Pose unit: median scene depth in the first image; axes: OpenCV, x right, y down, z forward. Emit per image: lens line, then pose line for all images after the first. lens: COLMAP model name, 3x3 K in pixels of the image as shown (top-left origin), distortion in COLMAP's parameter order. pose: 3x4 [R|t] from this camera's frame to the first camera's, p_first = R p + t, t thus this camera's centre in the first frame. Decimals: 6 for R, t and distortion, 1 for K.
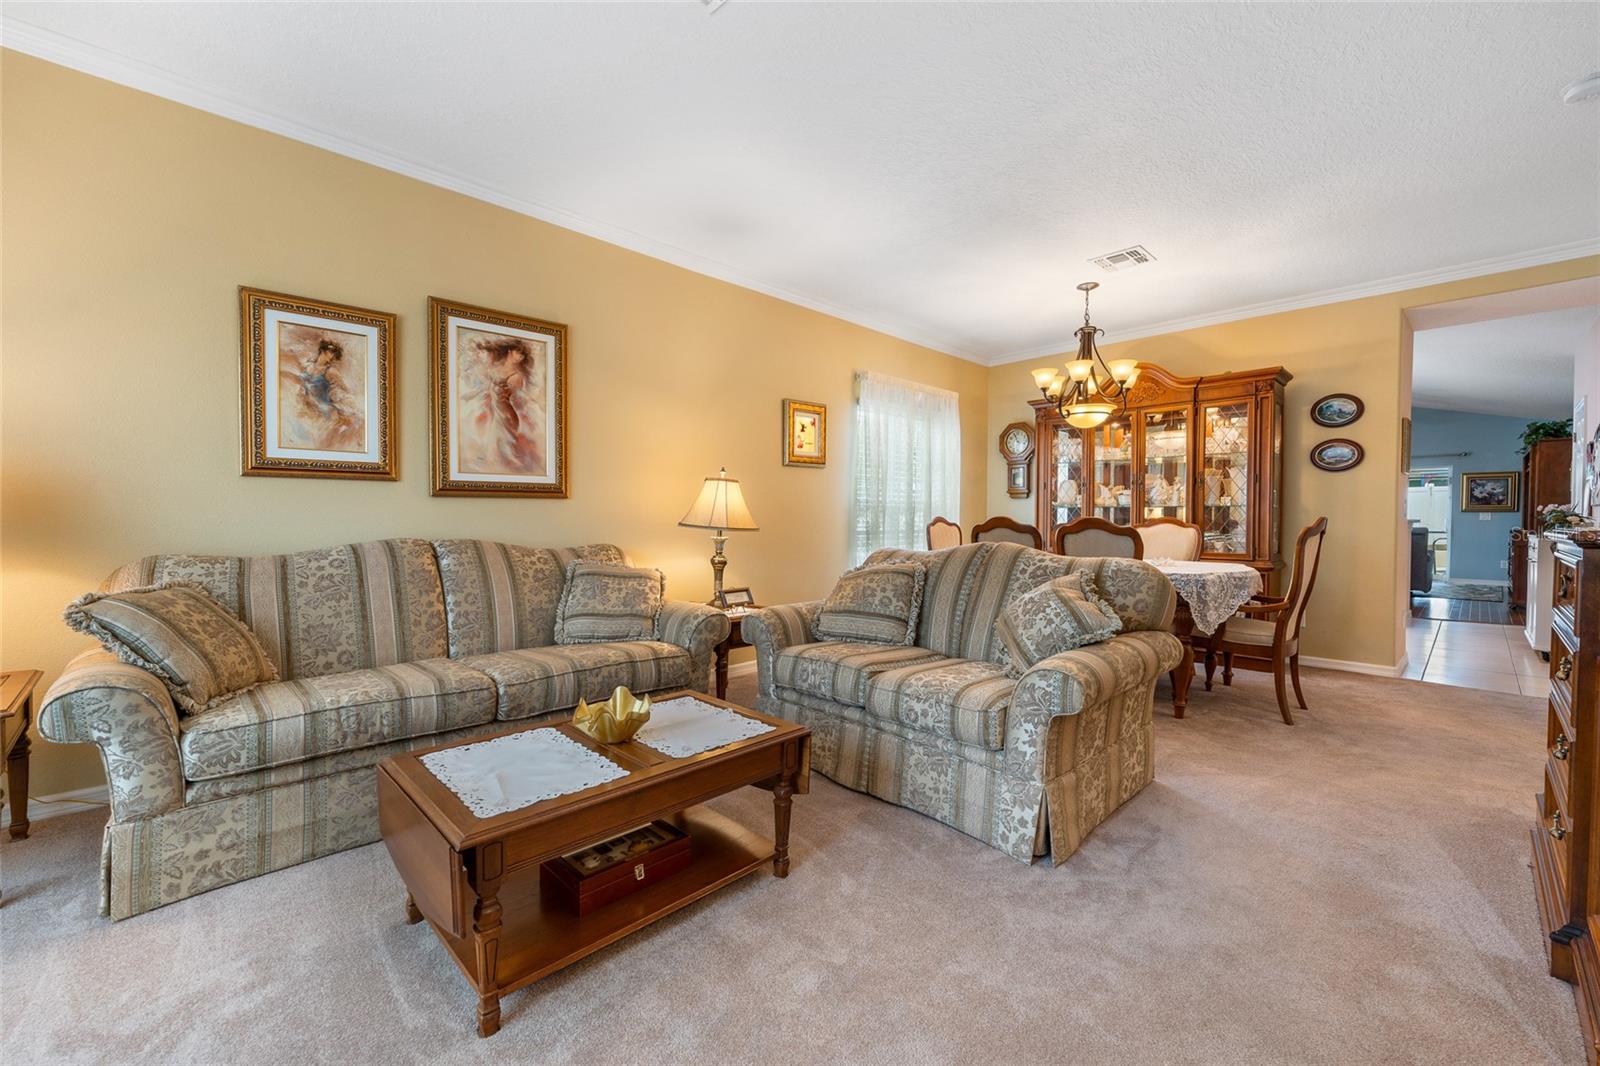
lens RADIAL K [[651.9, 0, 798.2], [0, 651.9, 534.0], [0, 0, 1]] dist [0.000815, -0.000104]
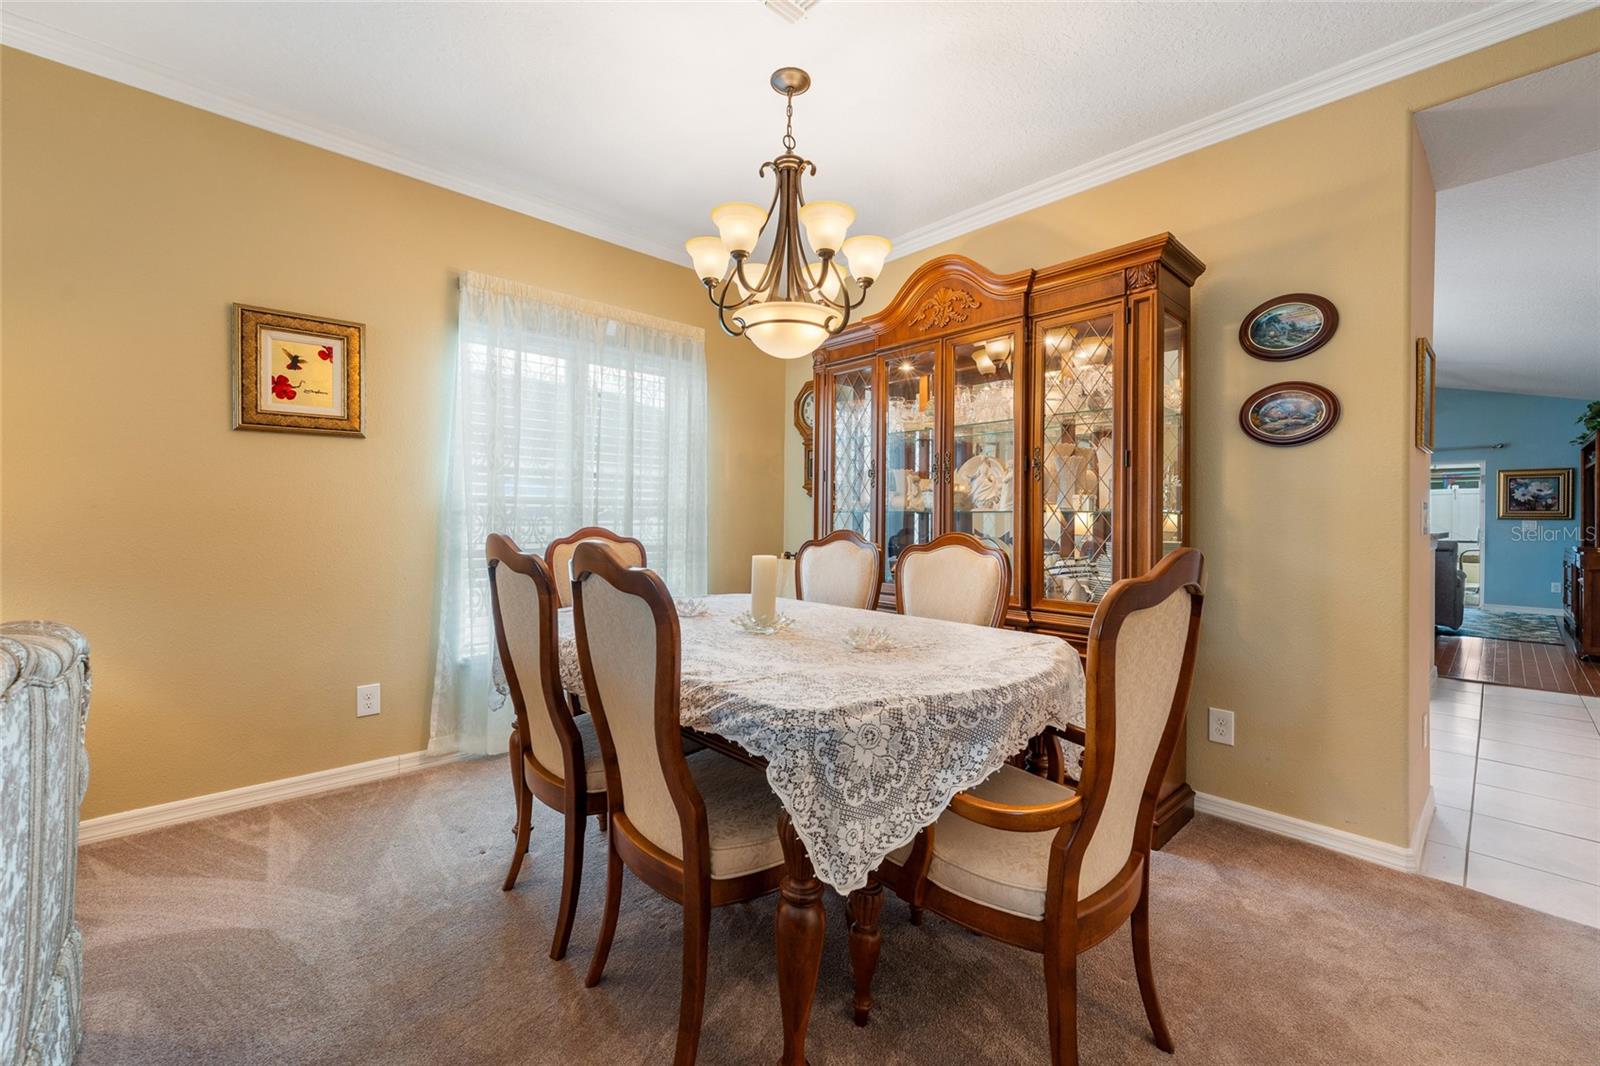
lens RADIAL K [[654.4, 0, 798.6], [0, 654.4, 520.0], [0, 0, 1]] dist [0.000300, -0.000020]
pose [[0.999861, 0.007046, -0.015112, 0.612483], [-0.007368, 0.999744, -0.021376, -0.032898], [0.014957, 0.021484, 0.999657, 0.656652]]
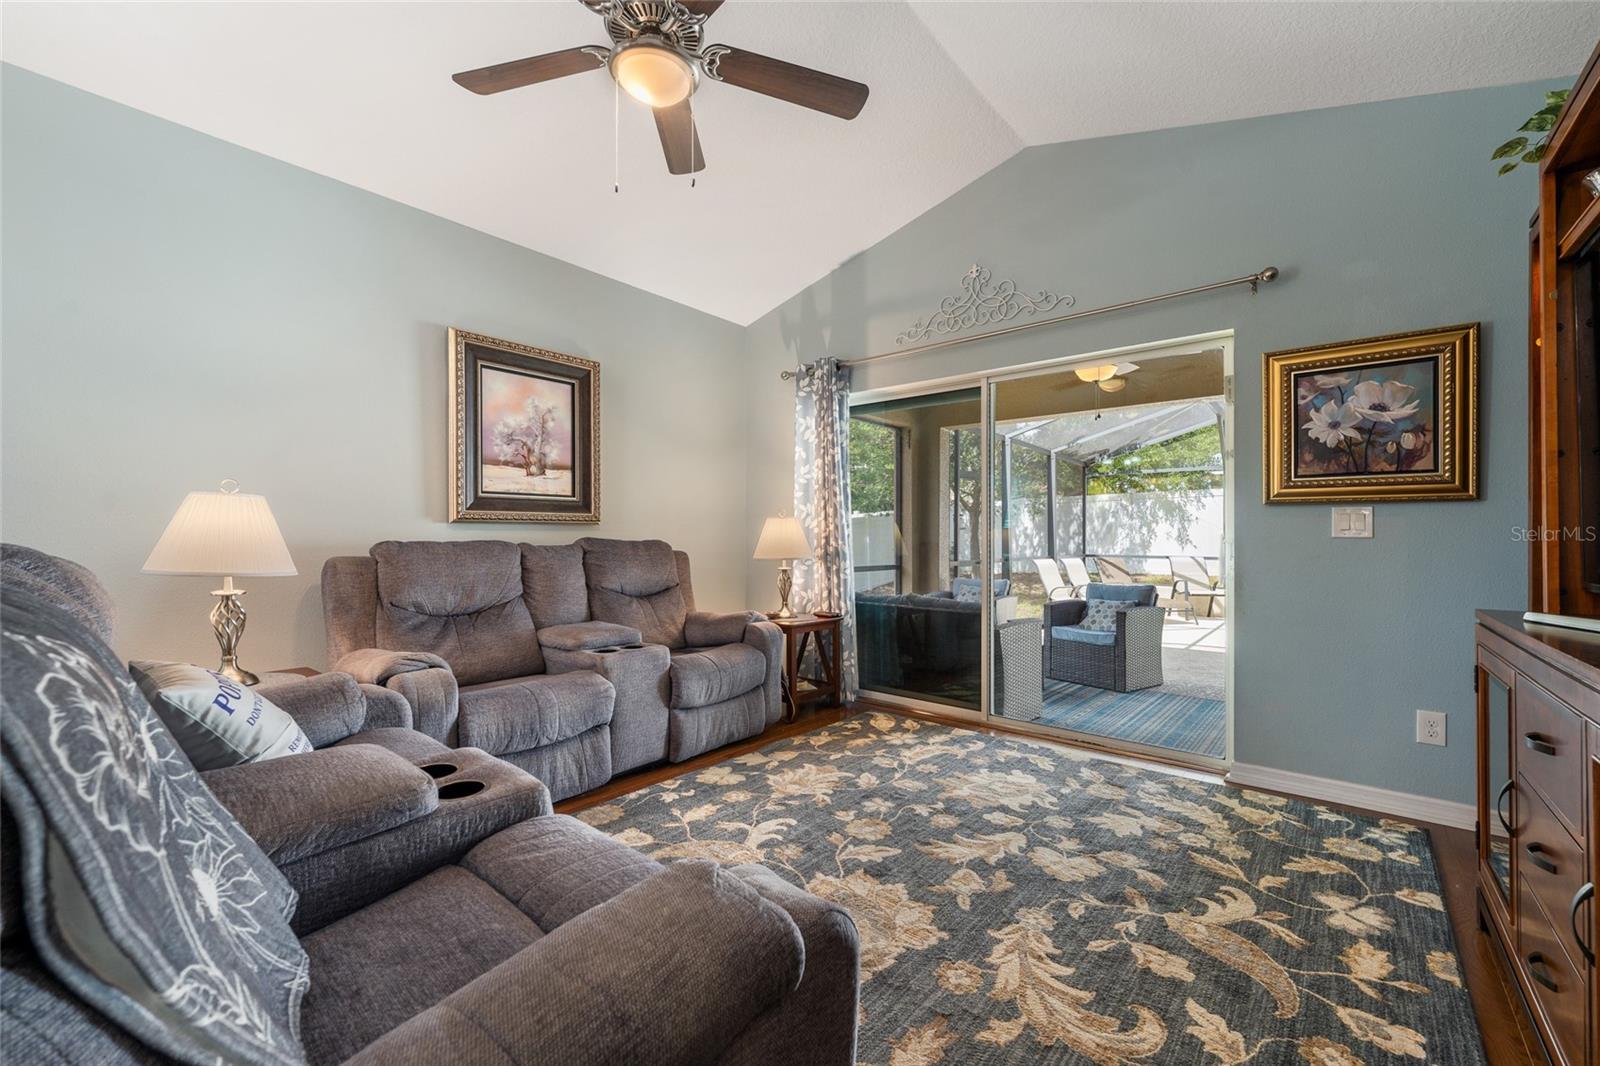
lens RADIAL K [[654.6, 0, 802.5], [0, 654.6, 532.9], [0, 0, 1]] dist [0.001180, -0.000001]
pose [[0.992936, 0.002277, 0.118629, 2.679226], [0.001110, 0.999594, -0.028475, -0.052195], [-0.118646, 0.028405, 0.992530, 2.551998]]
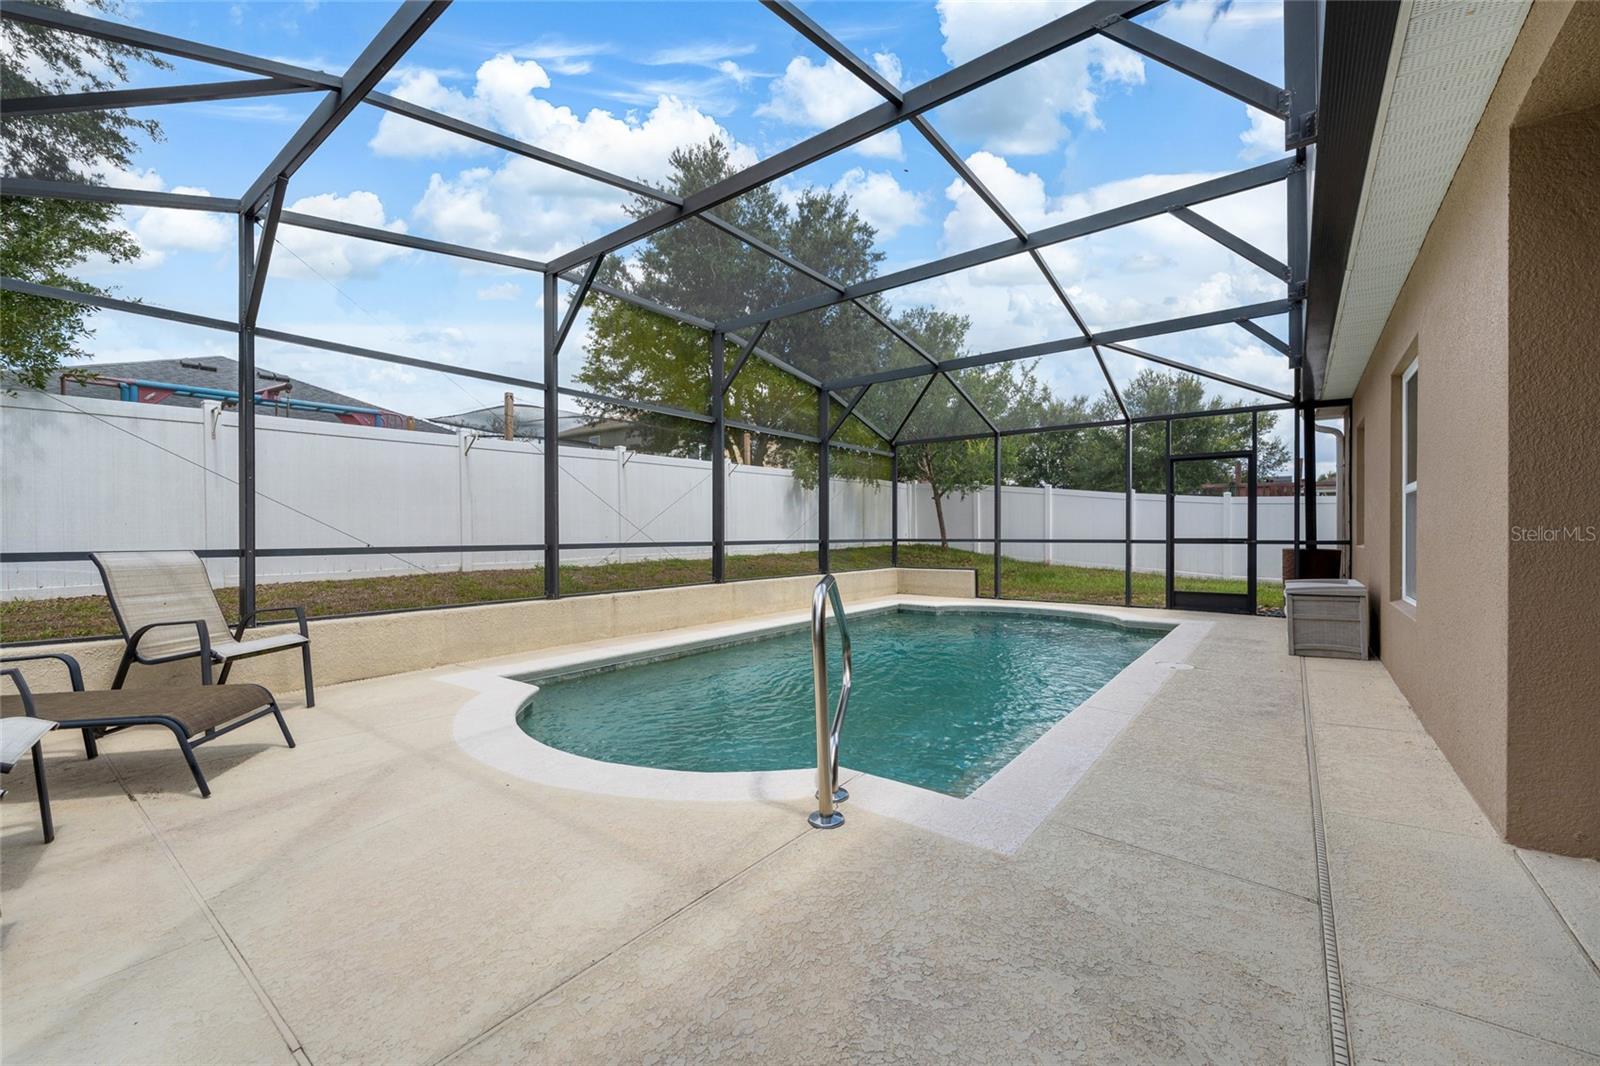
lens RADIAL K [[630.6, 0, 805.0], [0, 630.6, 523.2], [0, 0, 1]] dist [-0.001488, -0.000267]
pose [[-0.158946, 0.008483, 0.987251, 3.668479], [0.024573, 0.999687, -0.004633, -0.041649], [-0.986981, 0.023524, -0.159104, 4.574702]]
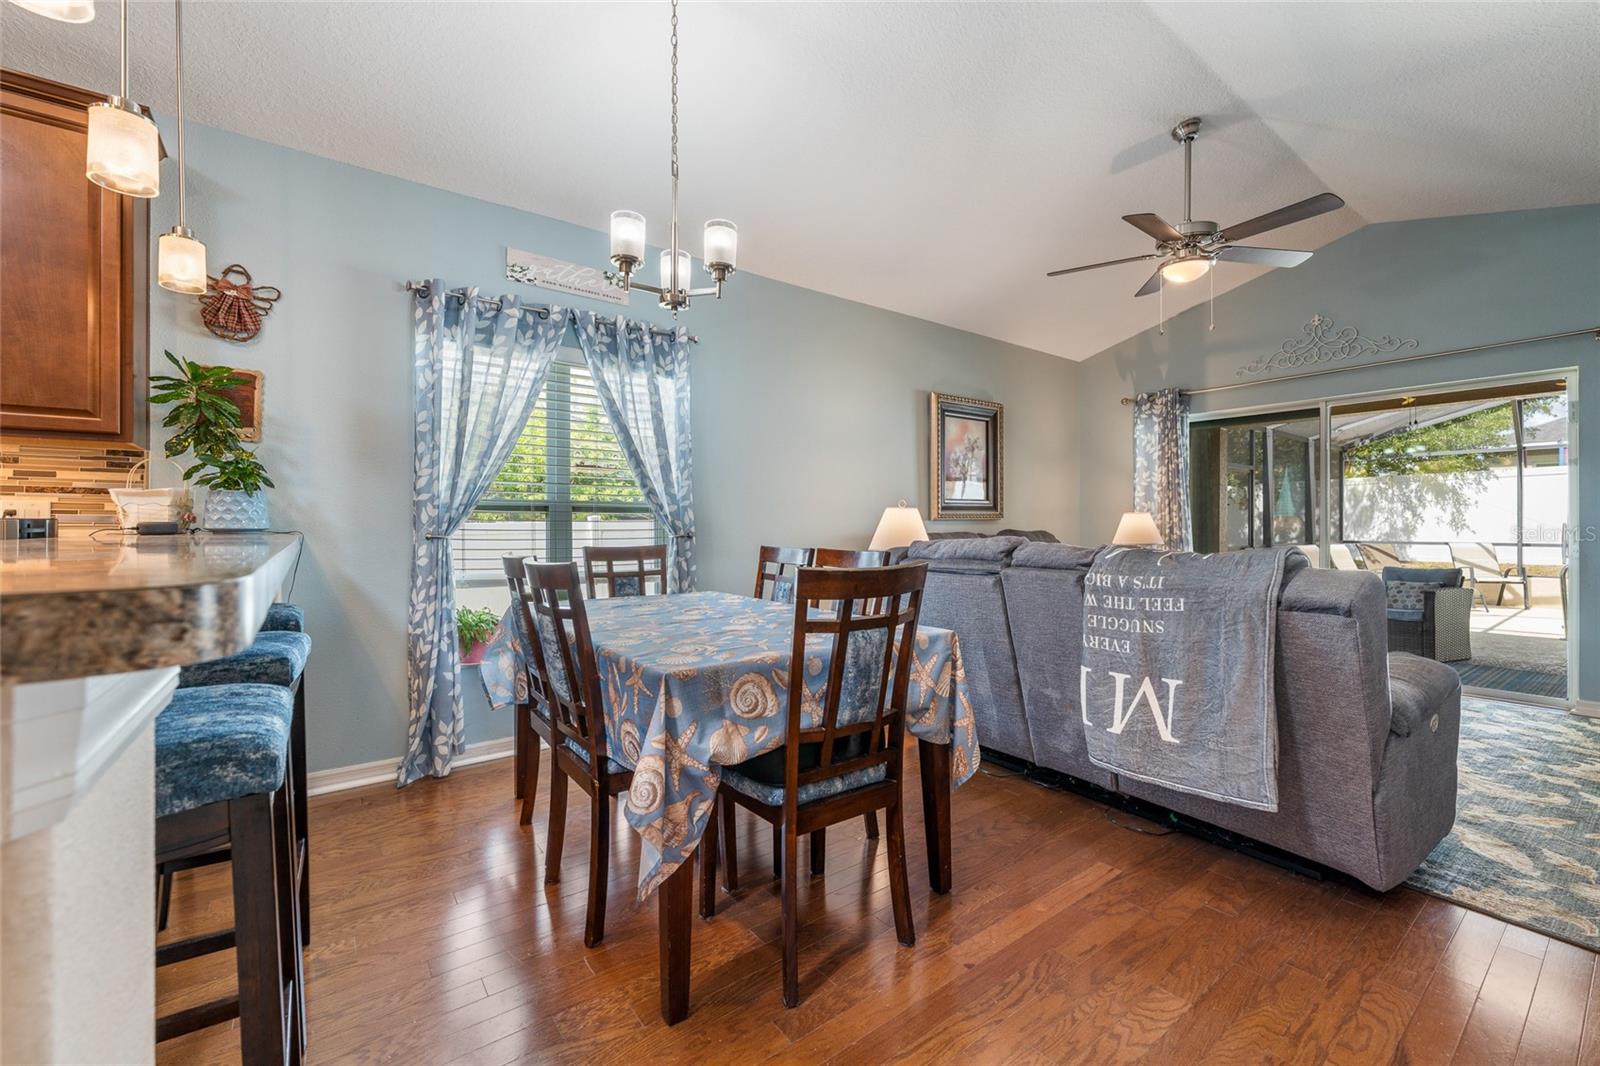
lens RADIAL K [[654.3, 0, 805.4], [0, 654.3, 523.6], [0, 0, 1]] dist [-0.001939, -0.000303]
pose [[0.993181, -0.006498, -0.116403, 2.150623], [0.003856, 0.999730, -0.022905, -0.055803], [0.116520, 0.022300, 0.992938, 2.068233]]
